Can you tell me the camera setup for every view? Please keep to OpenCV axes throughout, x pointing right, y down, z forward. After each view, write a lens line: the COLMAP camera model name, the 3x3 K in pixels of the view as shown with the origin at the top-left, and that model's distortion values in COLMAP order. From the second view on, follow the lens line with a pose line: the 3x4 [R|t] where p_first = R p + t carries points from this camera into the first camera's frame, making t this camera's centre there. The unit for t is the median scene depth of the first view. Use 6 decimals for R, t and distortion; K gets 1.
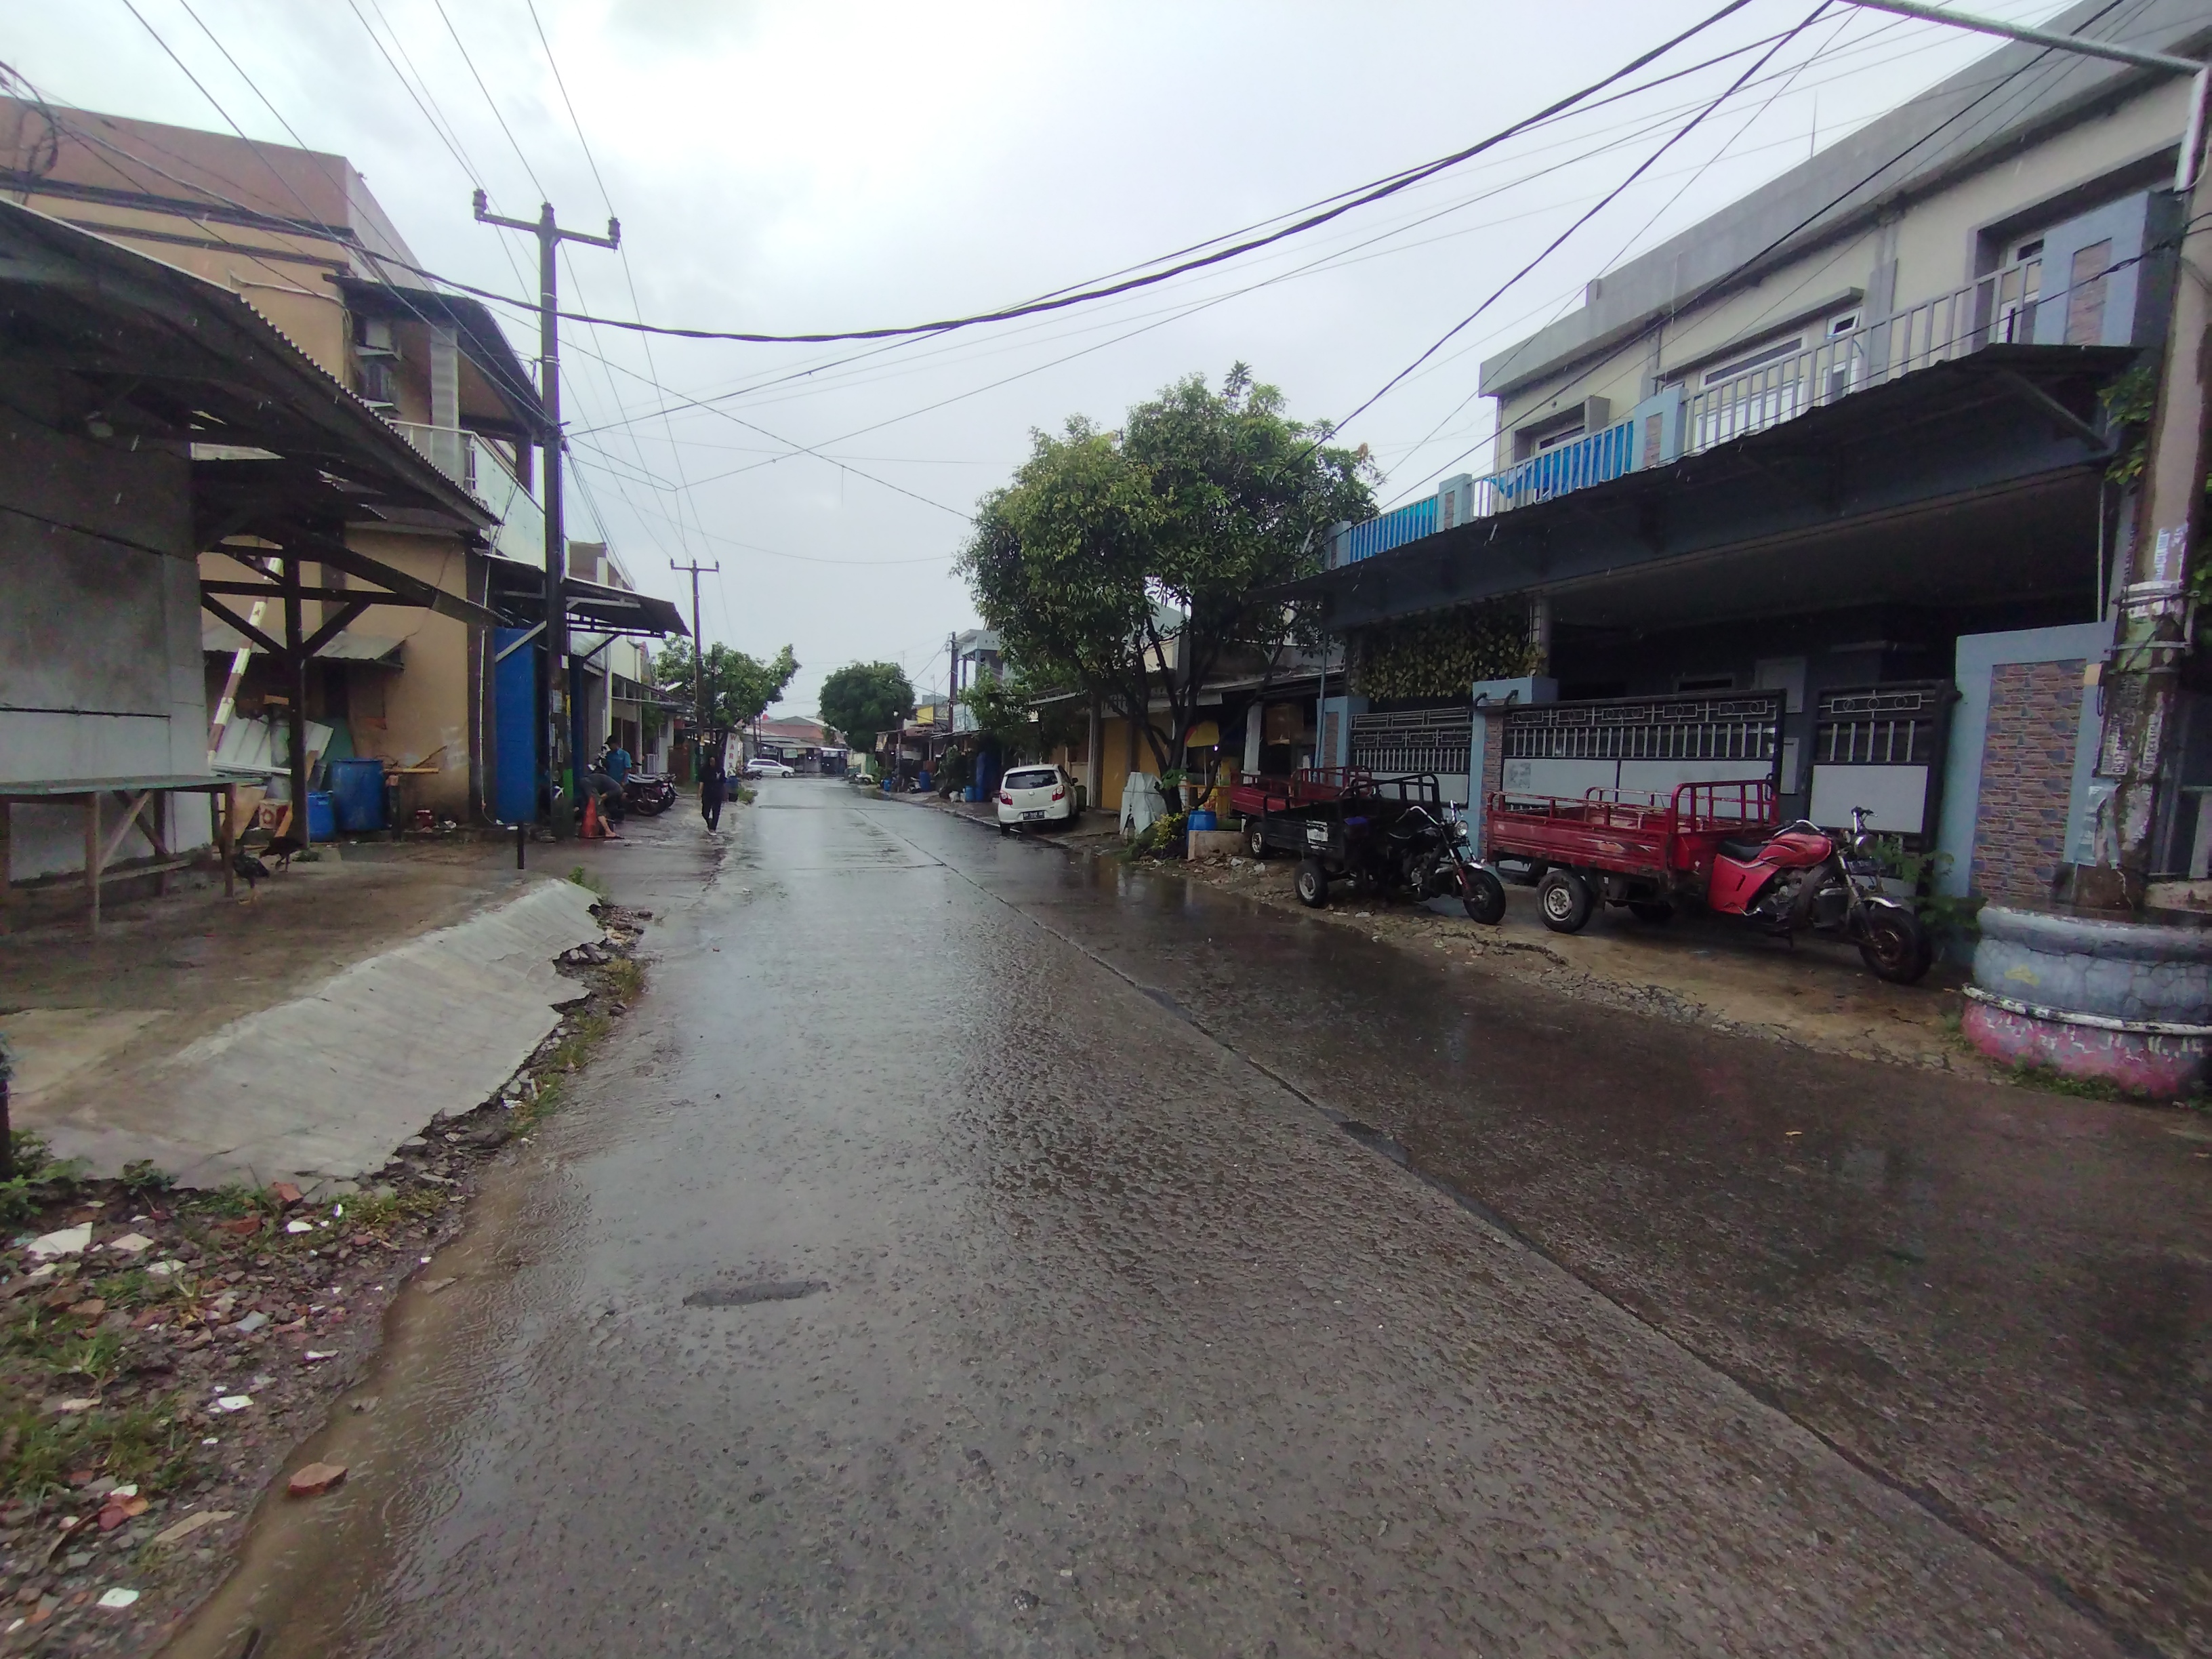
lens RADIAL K [[1060.3, 0, 1106.0], [0, 1060.3, 829.5], [0, 0, 1]] dist [0.004856, 0.000914]
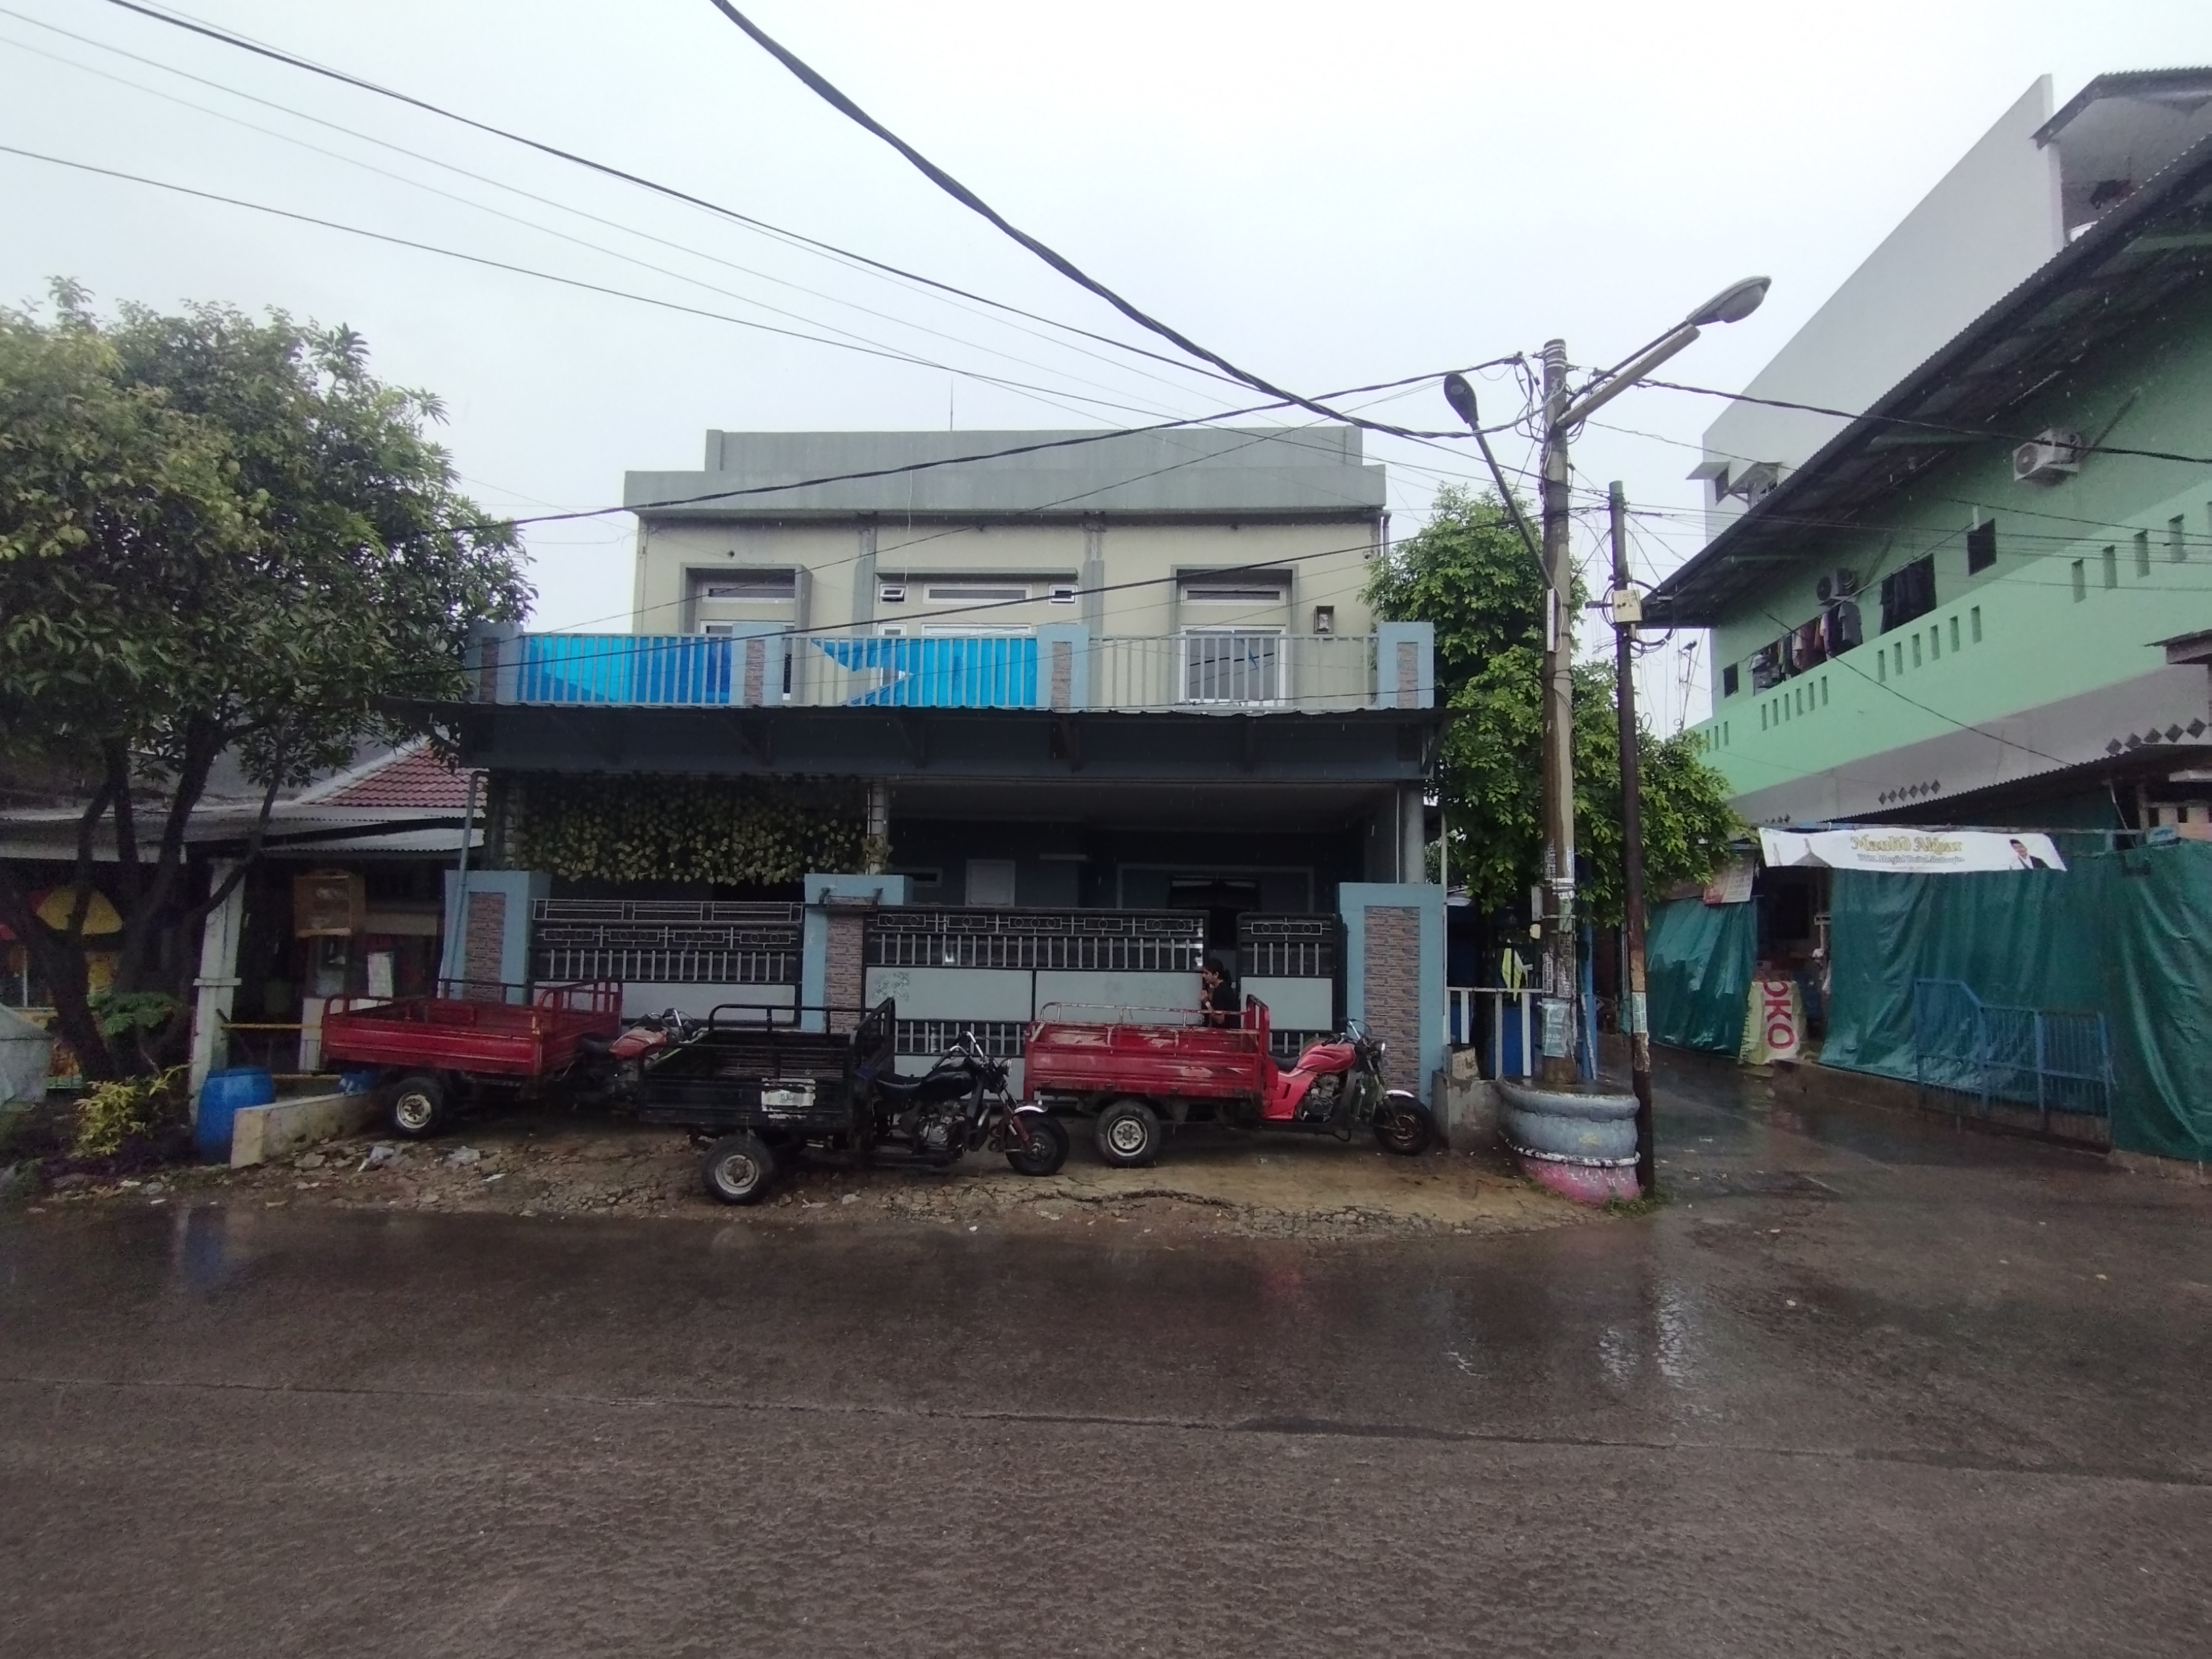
lens RADIAL K [[1060.3, 0, 1106.0], [0, 1060.3, 829.5], [0, 0, 1]] dist [0.004856, 0.000914]
pose [[0.353398, 0.054881, 0.933862, -0.417974], [0.051384, 0.995632, -0.077956, -0.113242], [-0.934061, 0.075535, 0.349034, 0.570234]]
